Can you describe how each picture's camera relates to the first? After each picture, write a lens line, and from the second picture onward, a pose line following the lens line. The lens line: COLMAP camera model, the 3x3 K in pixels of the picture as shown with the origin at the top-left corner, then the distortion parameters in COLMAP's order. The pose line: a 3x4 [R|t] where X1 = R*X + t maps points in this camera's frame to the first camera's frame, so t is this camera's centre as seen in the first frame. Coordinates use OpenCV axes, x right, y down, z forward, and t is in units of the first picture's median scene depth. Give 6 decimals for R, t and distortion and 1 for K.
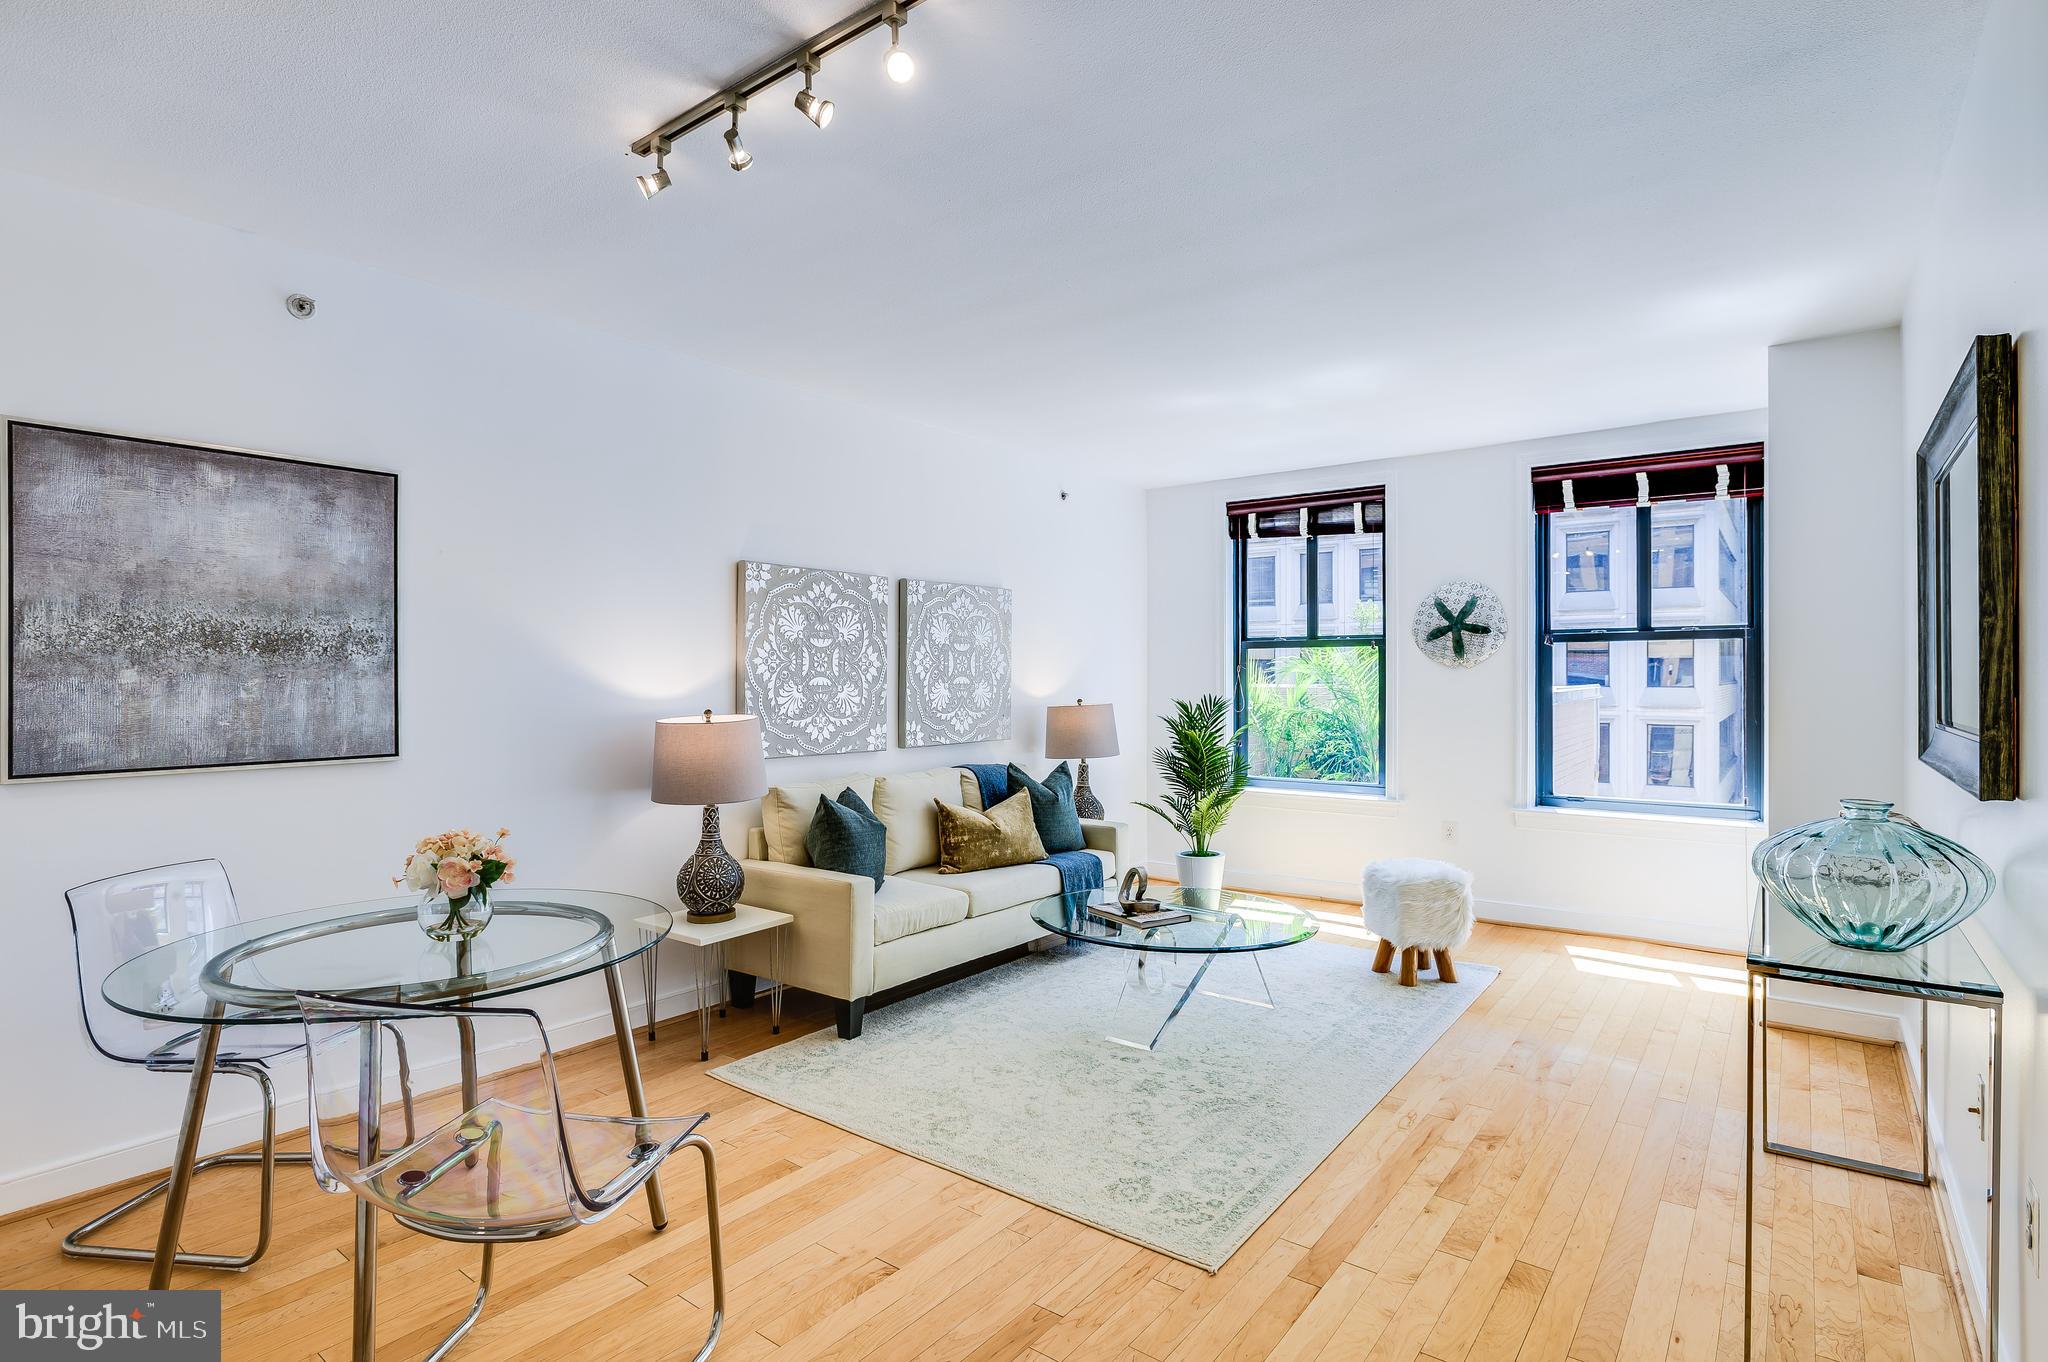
lens RADIAL K [[1034.4, 0, 990.5], [0, 1034.4, 667.6], [0, 0, 1]] dist [-0.012594, 0.000874]
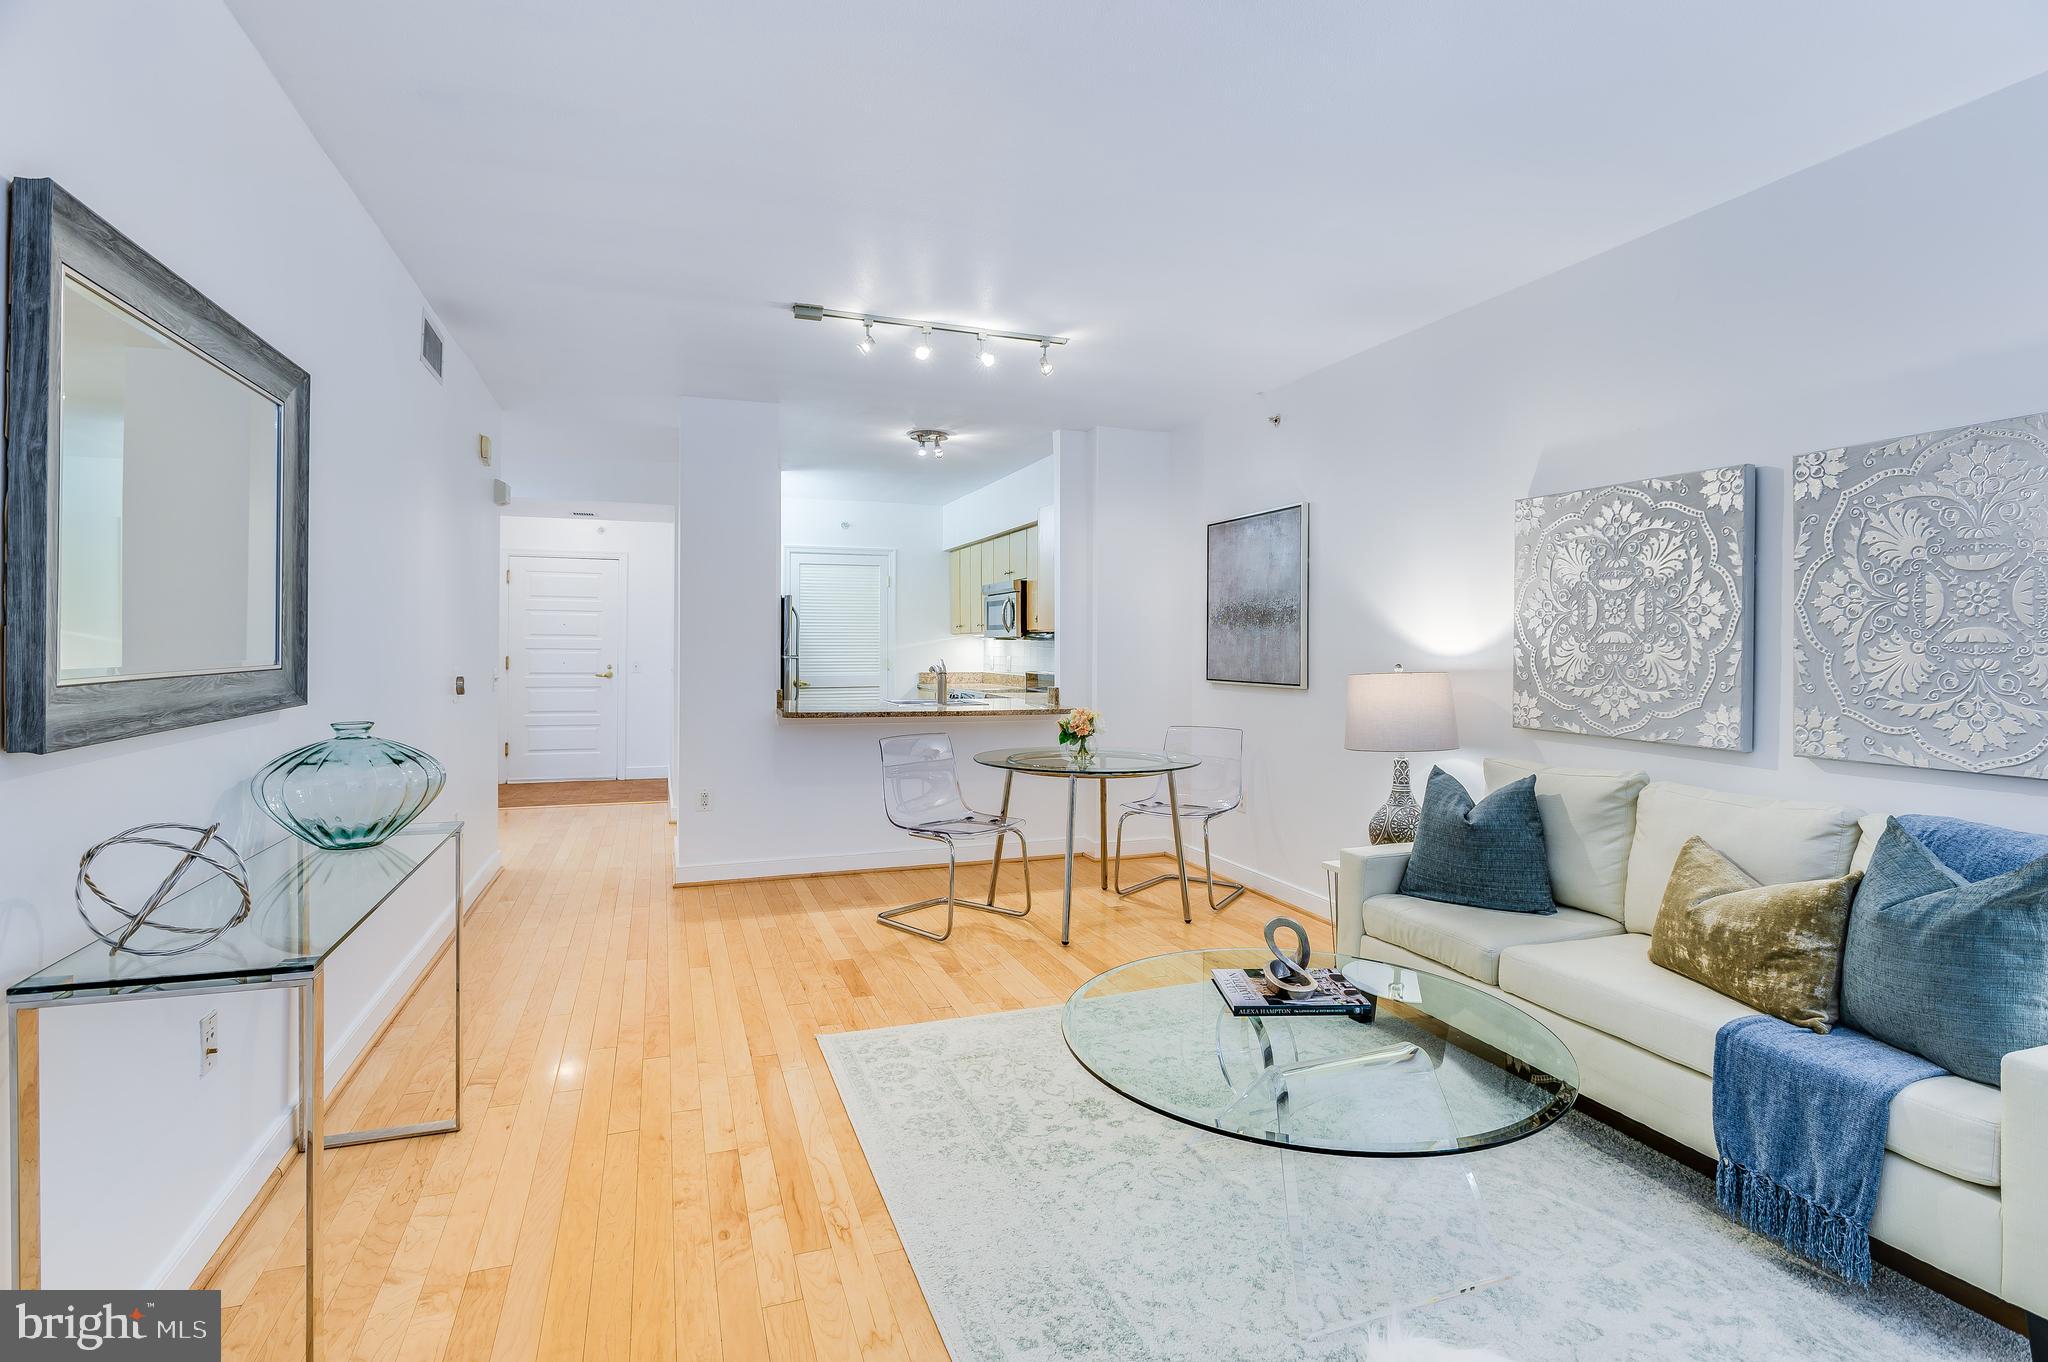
lens RADIAL K [[979.7, 0, 1055.9], [0, 979.7, 637.4], [0, 0, 1]] dist [-0.016979, 0.000520]
pose [[-0.506204, -0.011235, -0.862341, 0.637374], [-0.001150, 0.999923, -0.012353, 0.022608], [0.862413, -0.005262, -0.506178, 1.021989]]
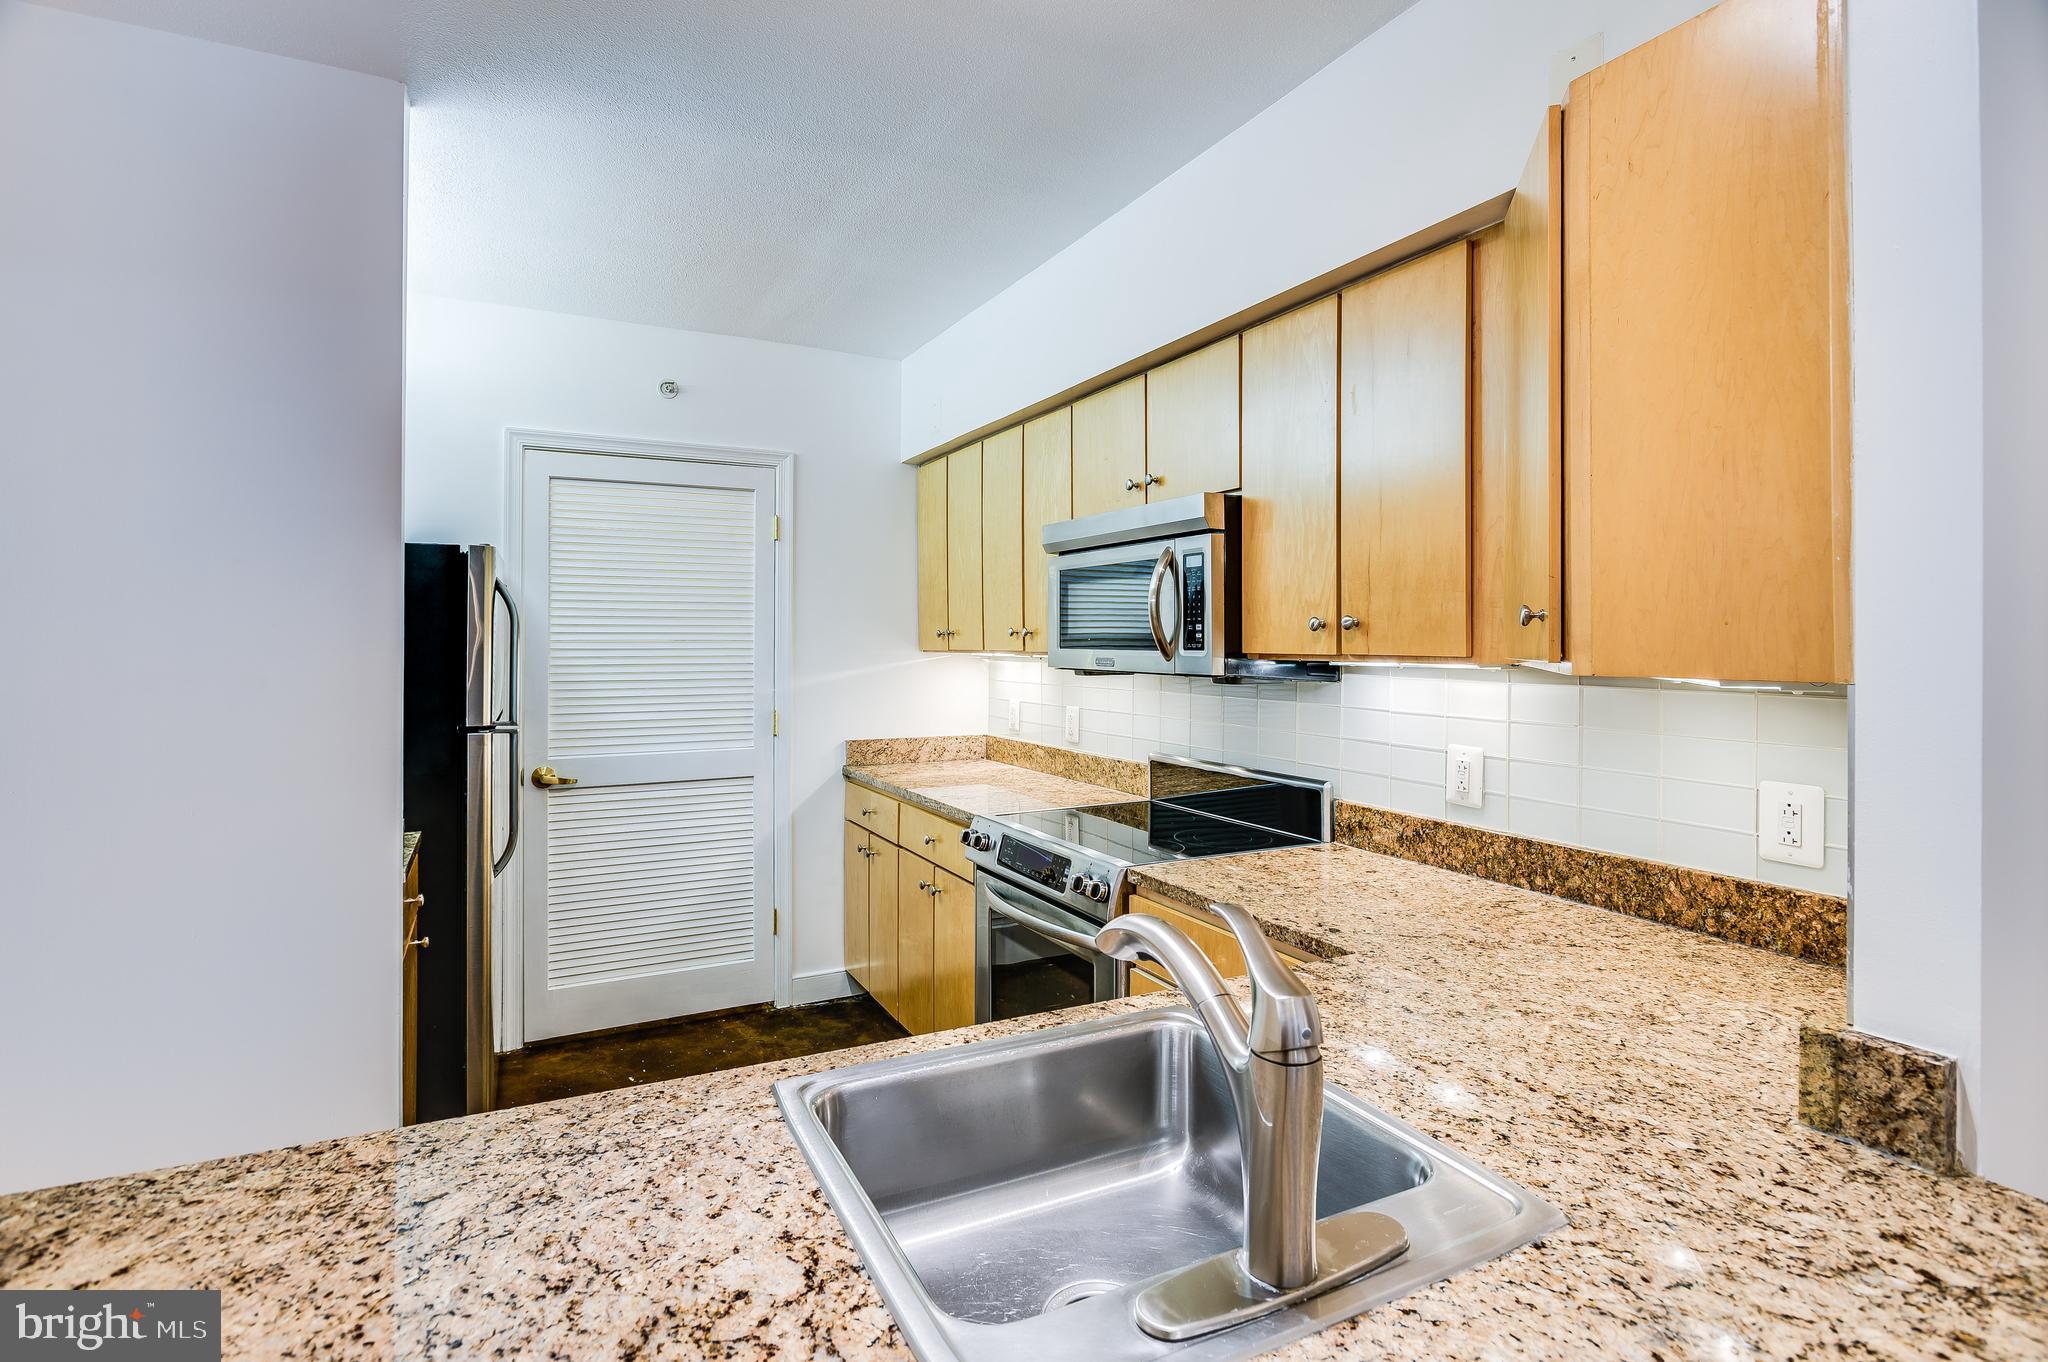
lens RADIAL K [[979.7, 0, 1025.7], [0, 979.7, 644.9], [0, 0, 1]] dist [-0.016979, 0.000520]
pose [[-0.413065, -0.001713, -0.910700, -0.253374], [-0.000368, 0.999998, -0.001714, -0.013919], [0.910701, -0.000373, -0.413065, 0.243084]]
